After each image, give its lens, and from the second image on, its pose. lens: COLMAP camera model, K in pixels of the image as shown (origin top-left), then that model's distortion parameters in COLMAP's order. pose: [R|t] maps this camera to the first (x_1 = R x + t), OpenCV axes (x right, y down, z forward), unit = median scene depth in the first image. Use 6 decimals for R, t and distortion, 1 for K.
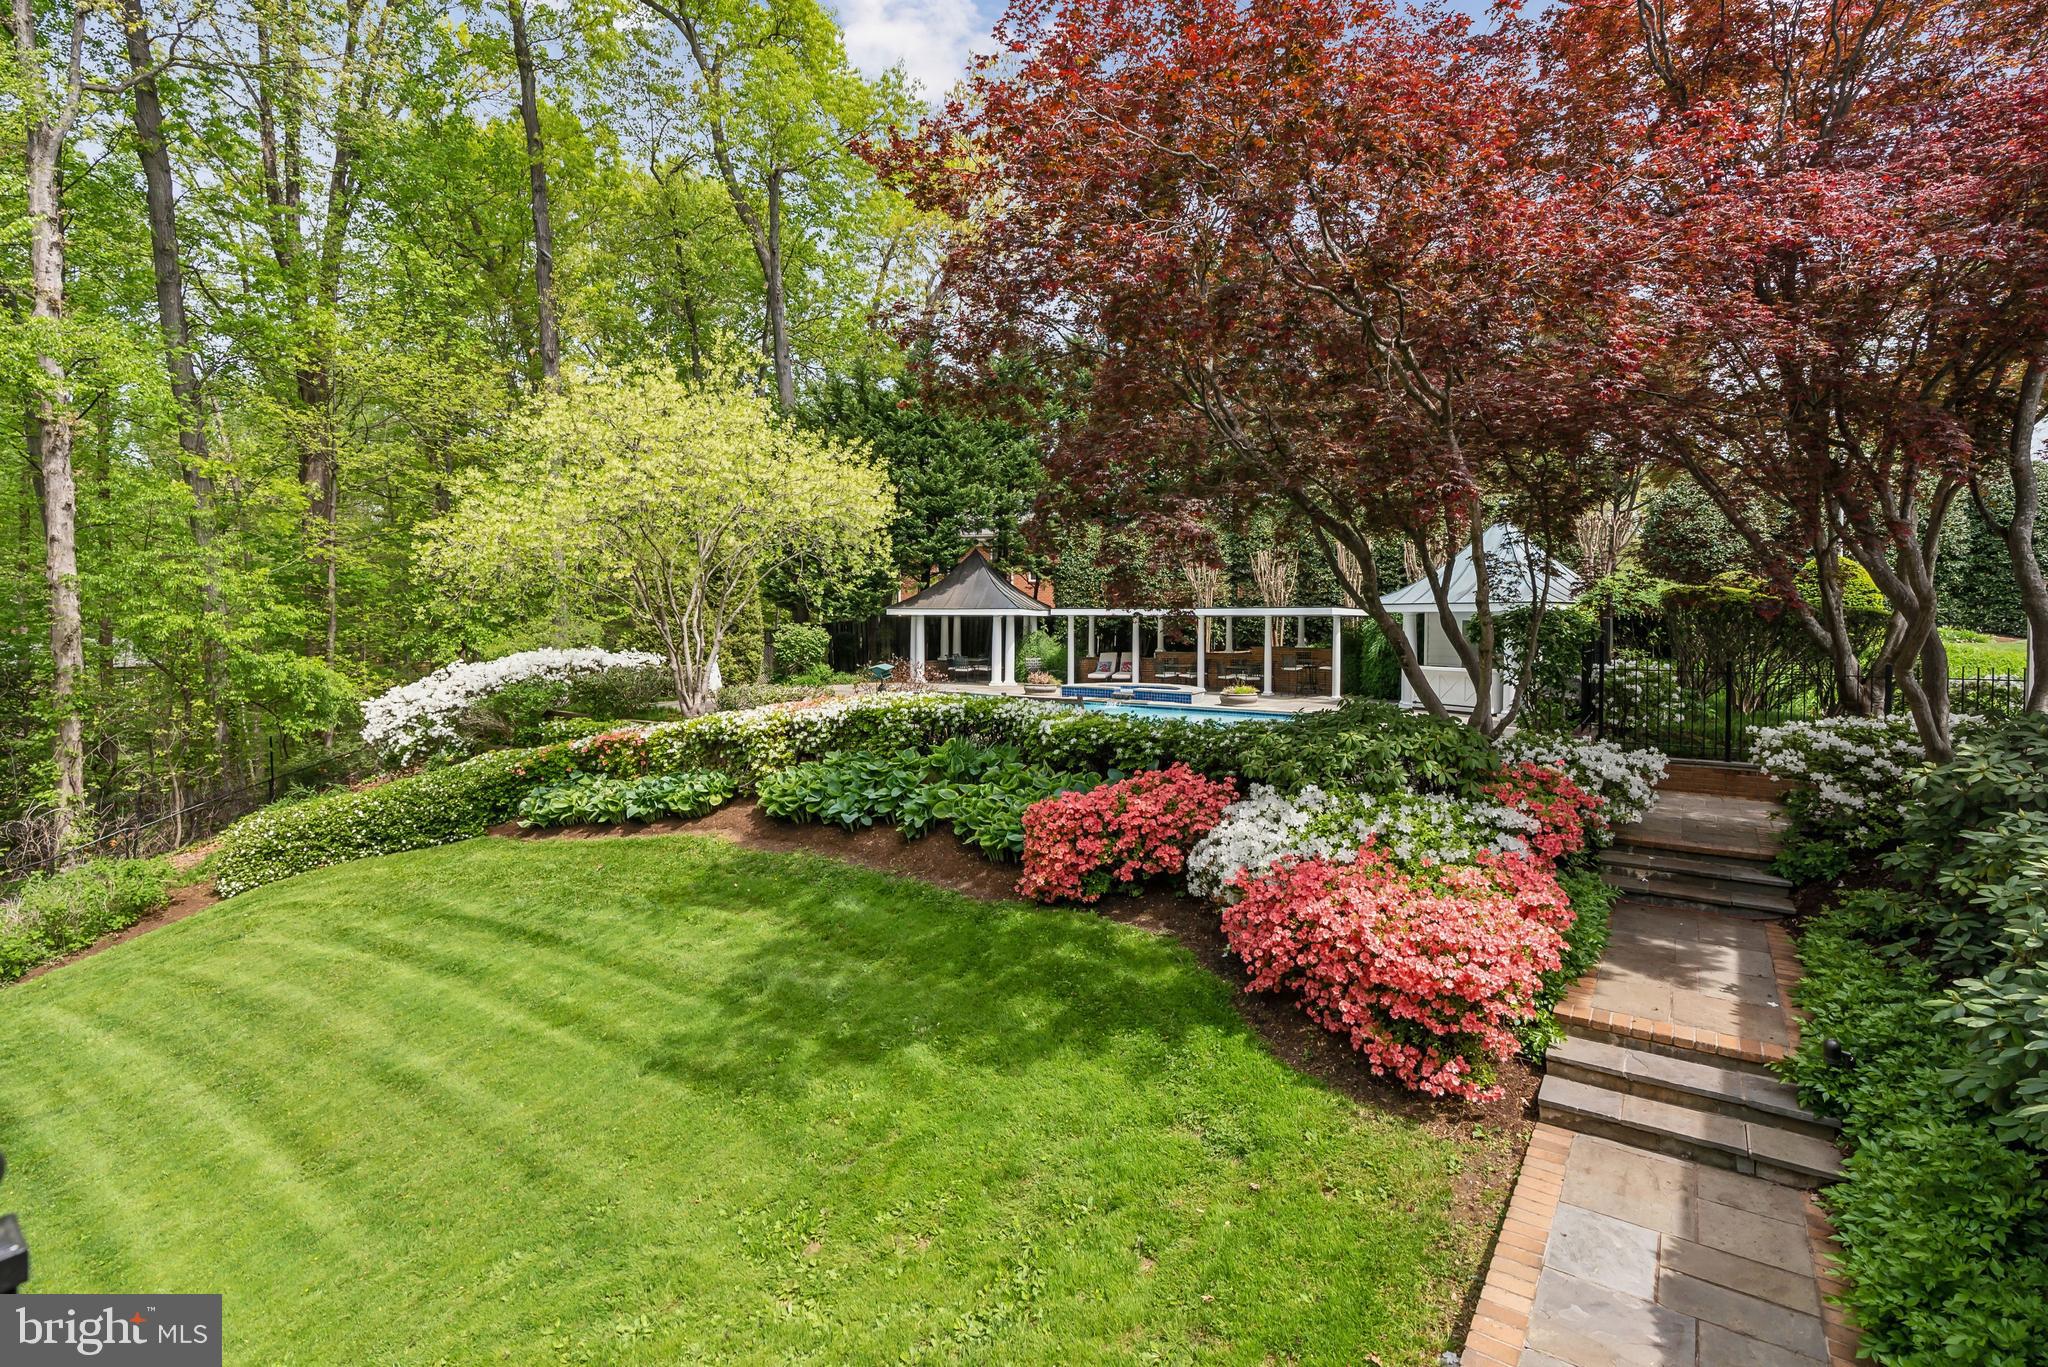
lens RADIAL K [[950.5, 0, 1032.1], [0, 950.5, 632.5], [0, 0, 1]] dist [-0.011438, 0.001647]
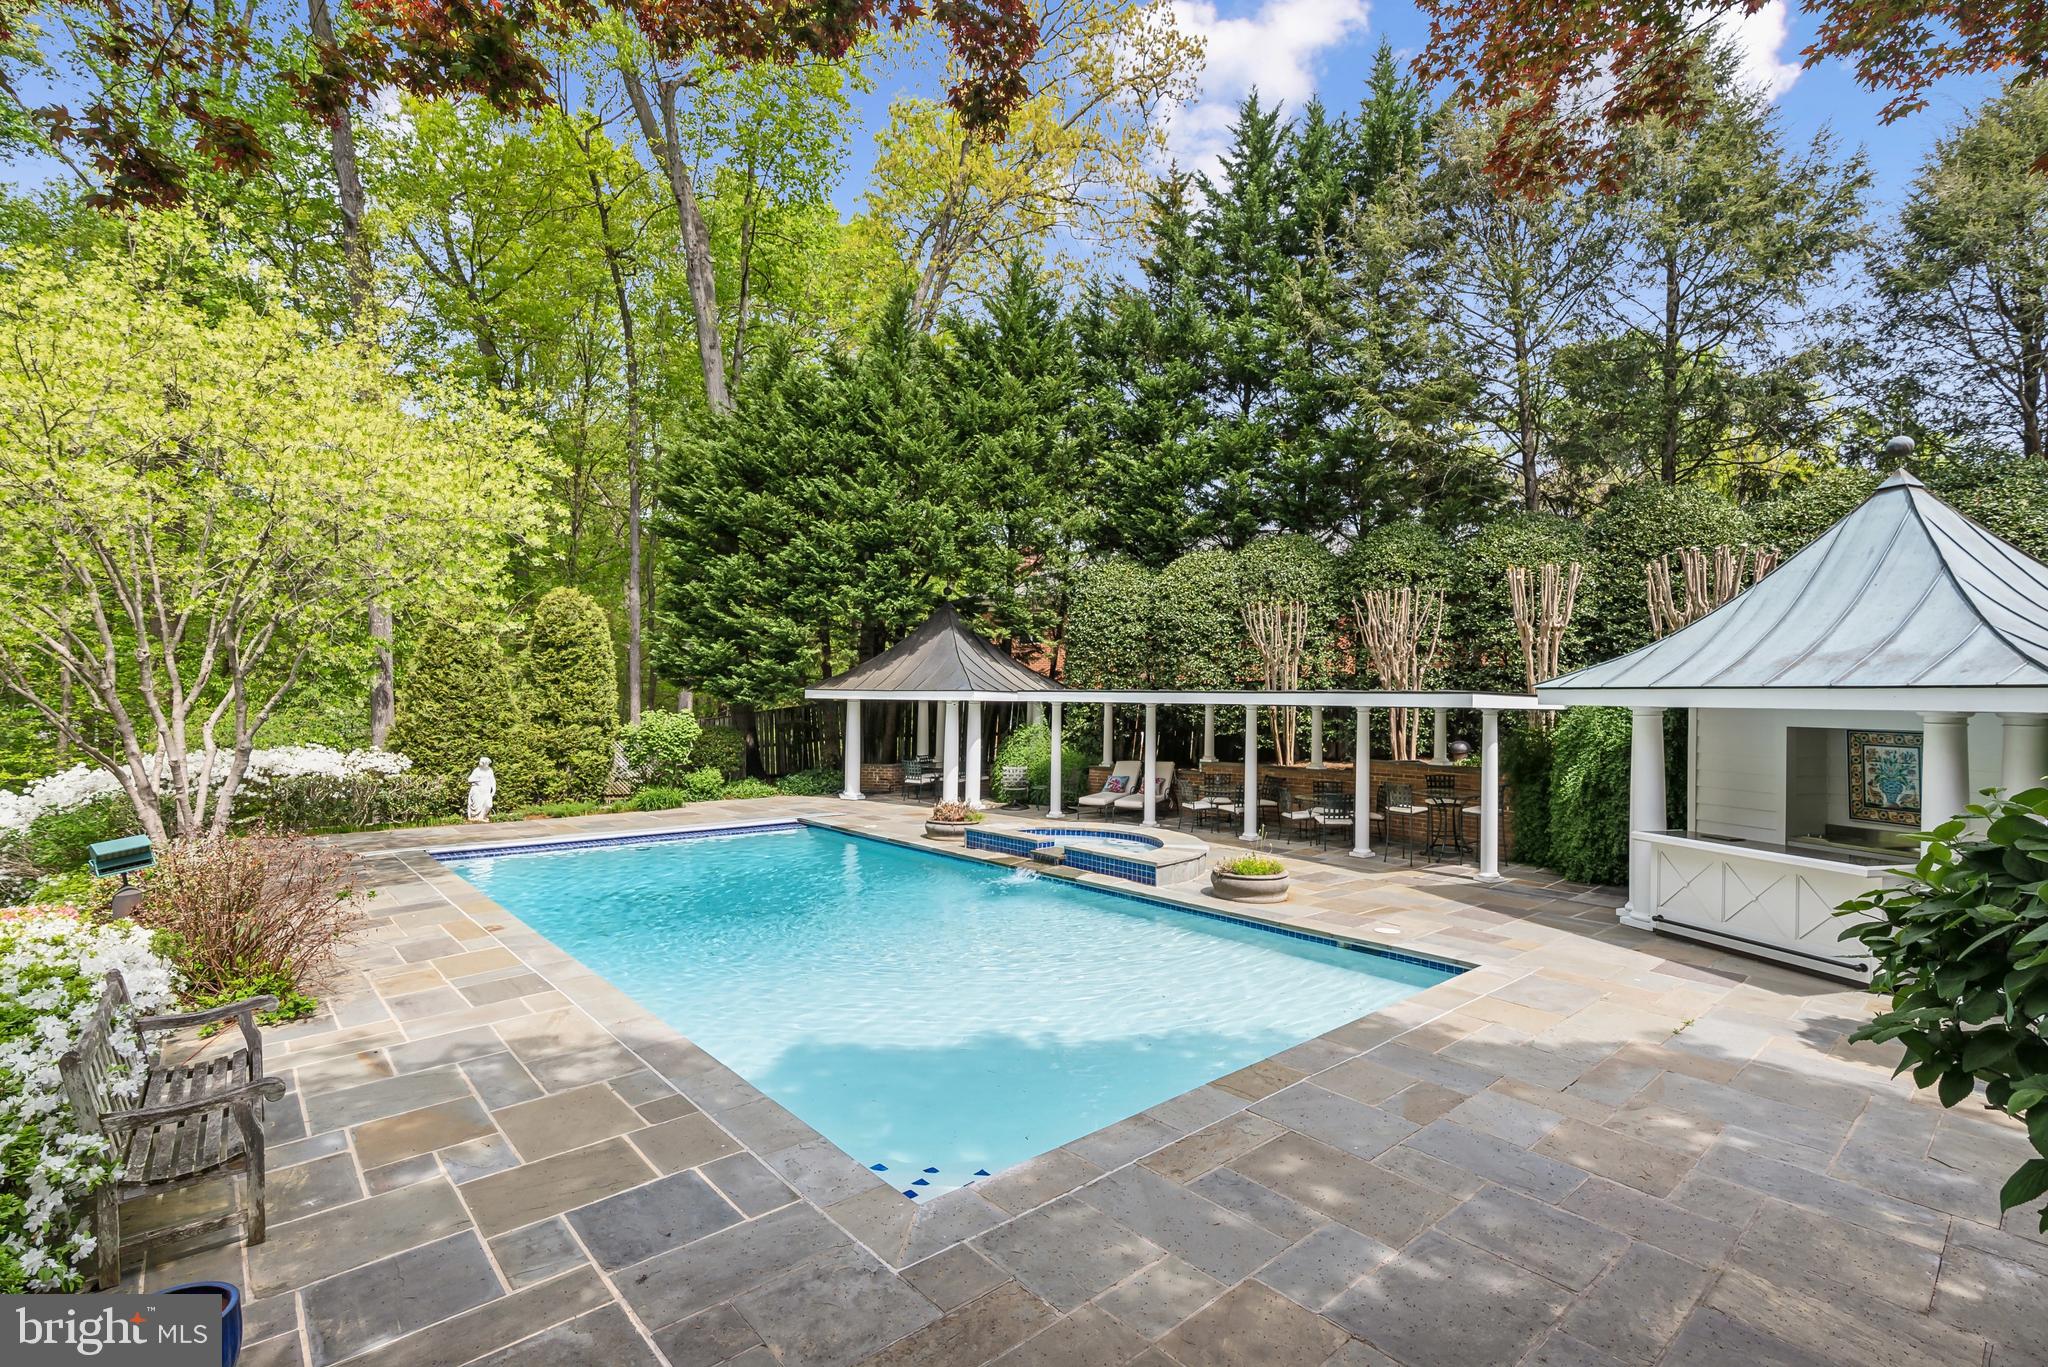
lens RADIAL K [[950.5, 0, 1028.7], [0, 950.5, 683.0], [0, 0, 1]] dist [-0.011438, 0.001647]
pose [[0.971715, 0.002776, -0.236141, 0.168018], [-0.008320, 0.999713, -0.022484, -0.015653], [0.236010, 0.023813, 0.971459, 0.378371]]
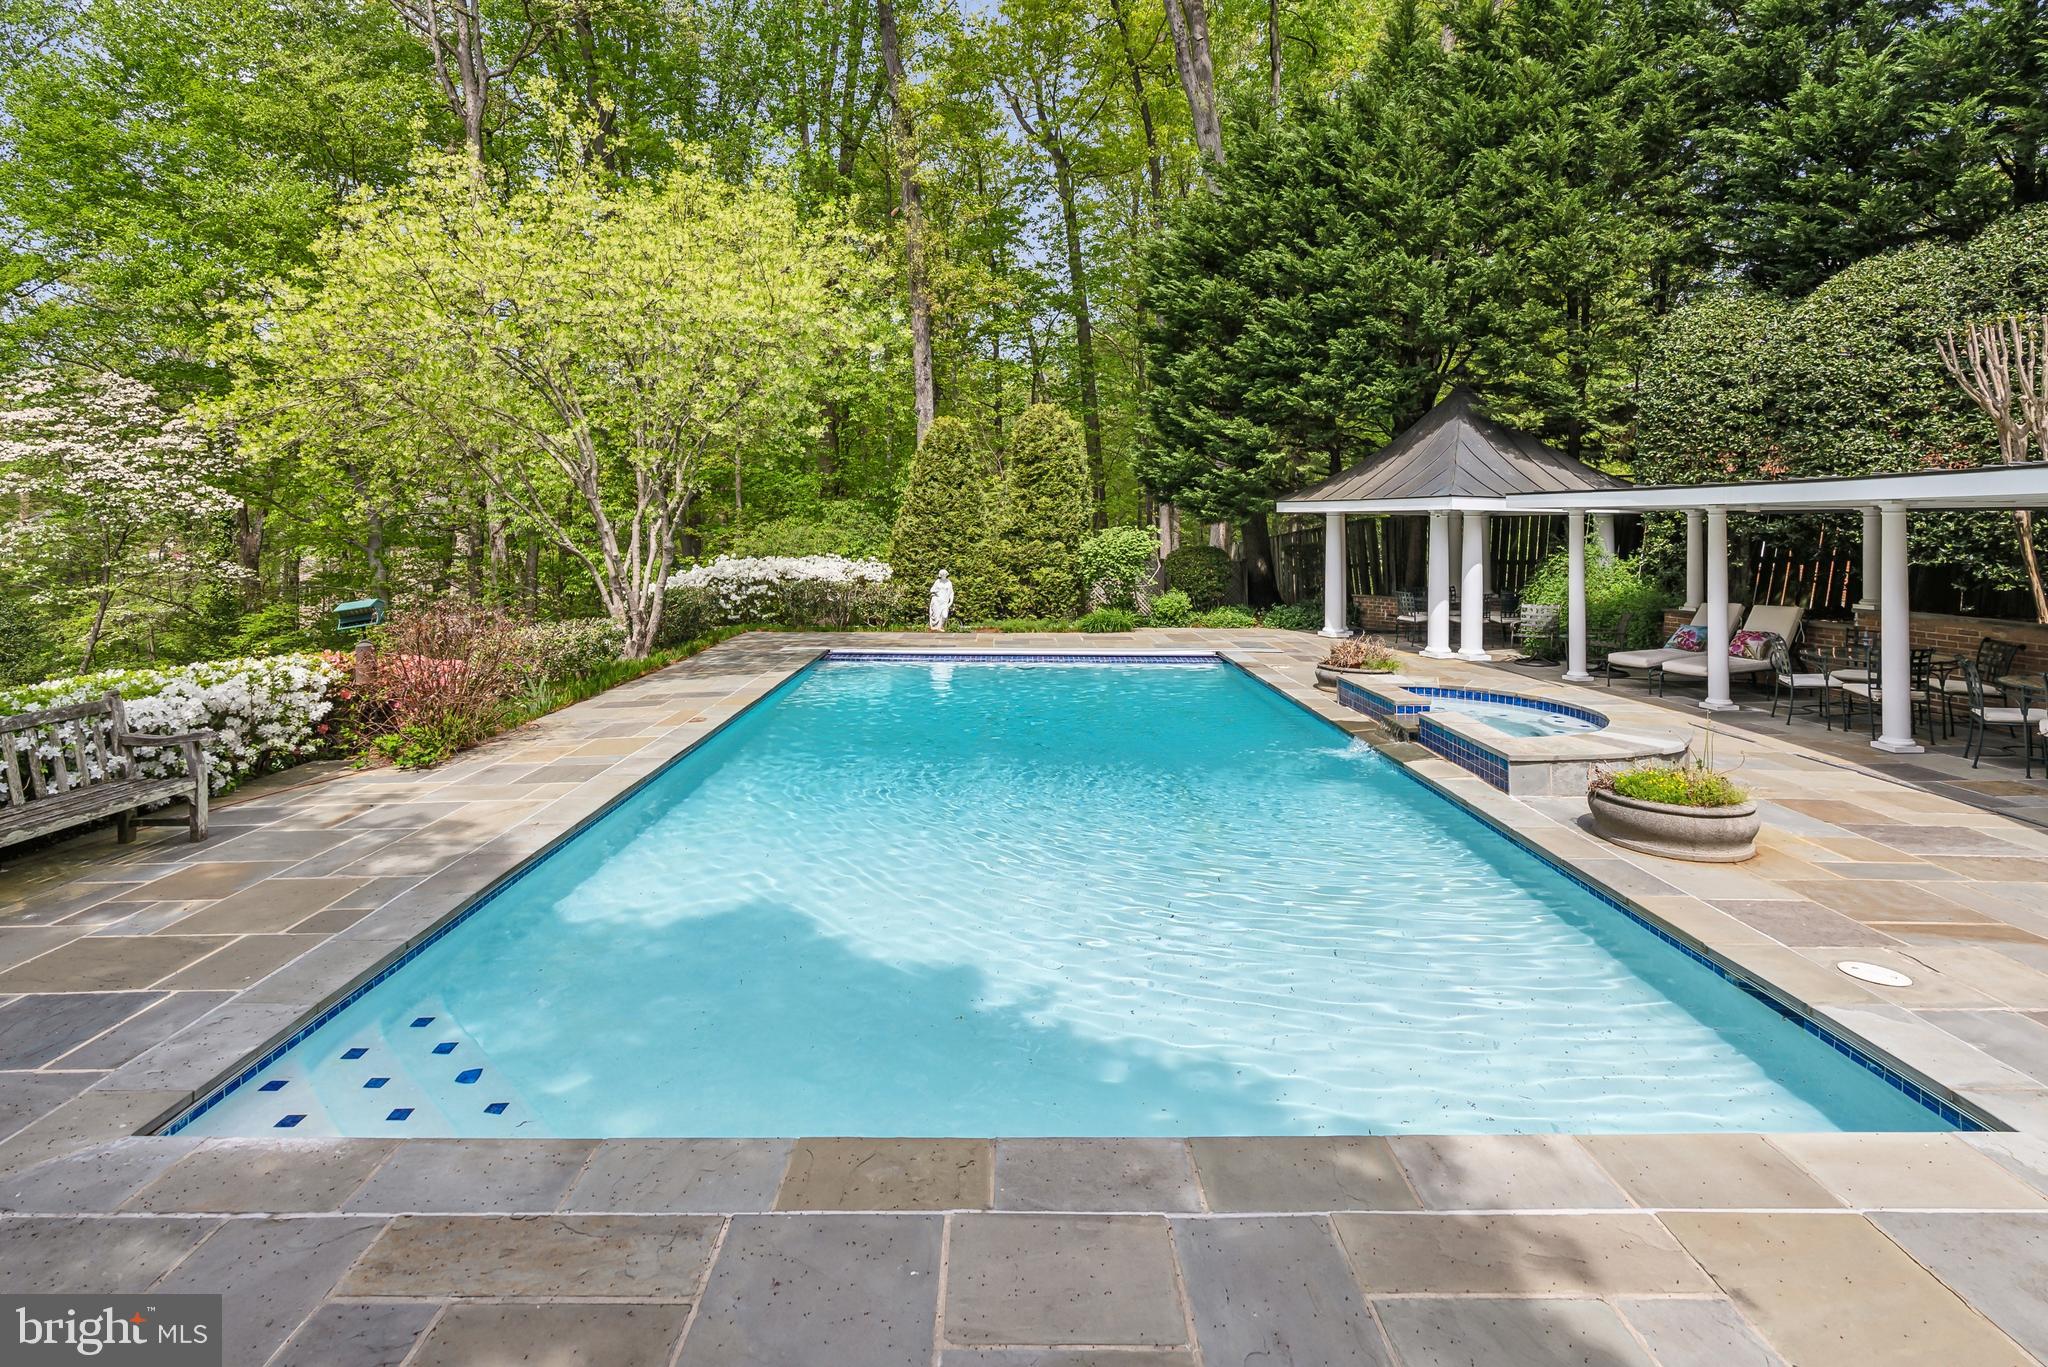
lens RADIAL K [[1012.2, 0, 1016.3], [0, 1012.2, 482.9], [0, 0, 1]] dist [-0.003431, 0.001228]
pose [[0.580644, -0.032687, -0.813501, 0.259314], [-0.011576, 0.998761, -0.048393, -0.004937], [0.814075, 0.037516, 0.579547, 0.523679]]
